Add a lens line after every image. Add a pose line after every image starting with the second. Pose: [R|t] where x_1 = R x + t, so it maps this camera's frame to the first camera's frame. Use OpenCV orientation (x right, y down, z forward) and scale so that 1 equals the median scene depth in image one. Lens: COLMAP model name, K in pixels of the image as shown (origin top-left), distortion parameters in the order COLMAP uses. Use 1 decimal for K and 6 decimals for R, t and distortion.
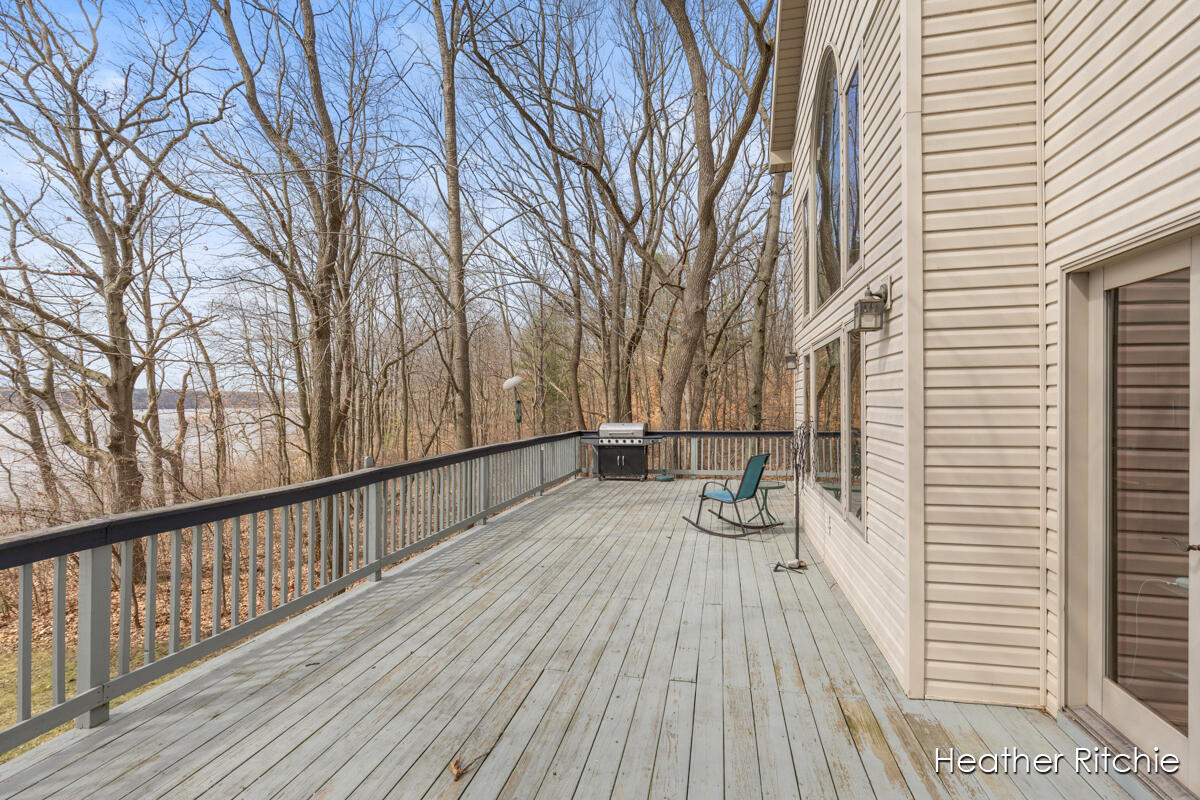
lens RADIAL K [[563.9, 0, 603.2], [0, 563.9, 401.5], [0, 0, 1]] dist [-0.002069, -0.000052]
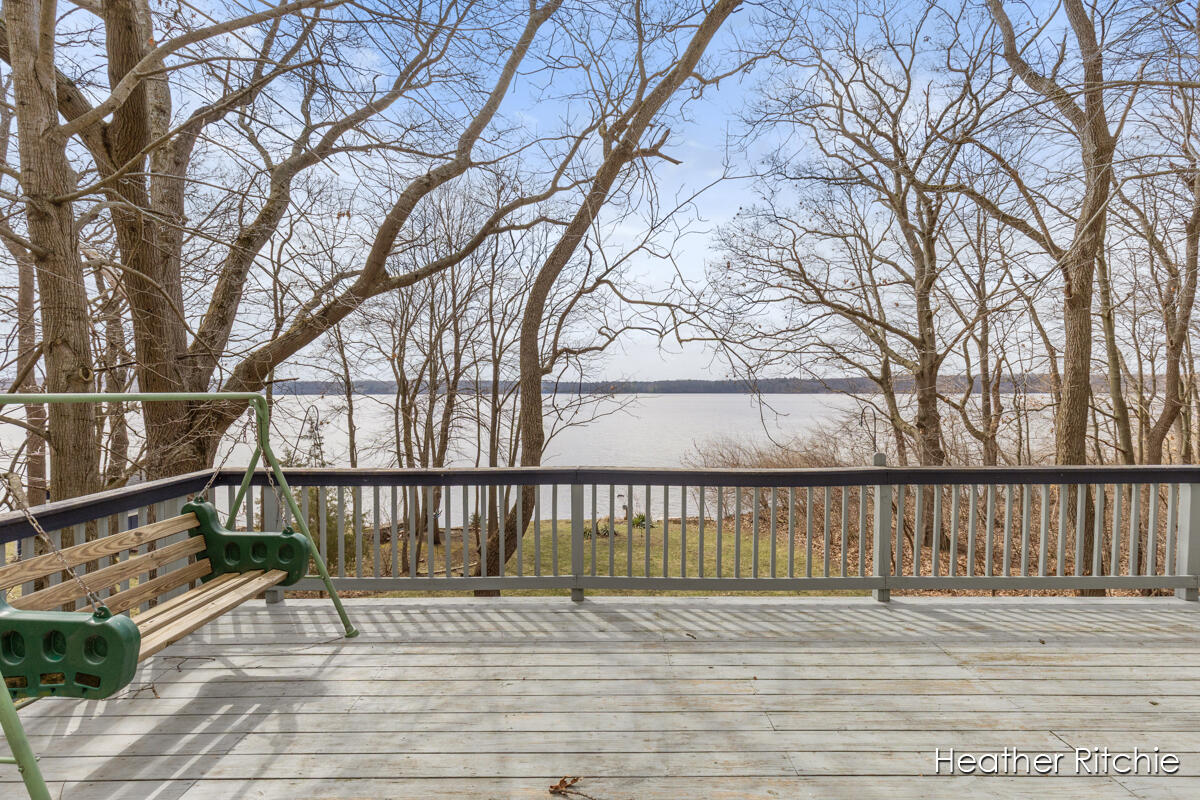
lens RADIAL K [[545.5, 0, 605.1], [0, 545.5, 399.6], [0, 0, 1]] dist [0.000590, 0.000228]
pose [[0.205793, 0.024034, -0.978300, 0.302087], [-0.000406, 0.999700, 0.024474, -0.001687], [0.978596, -0.004639, 0.205741, 0.433069]]
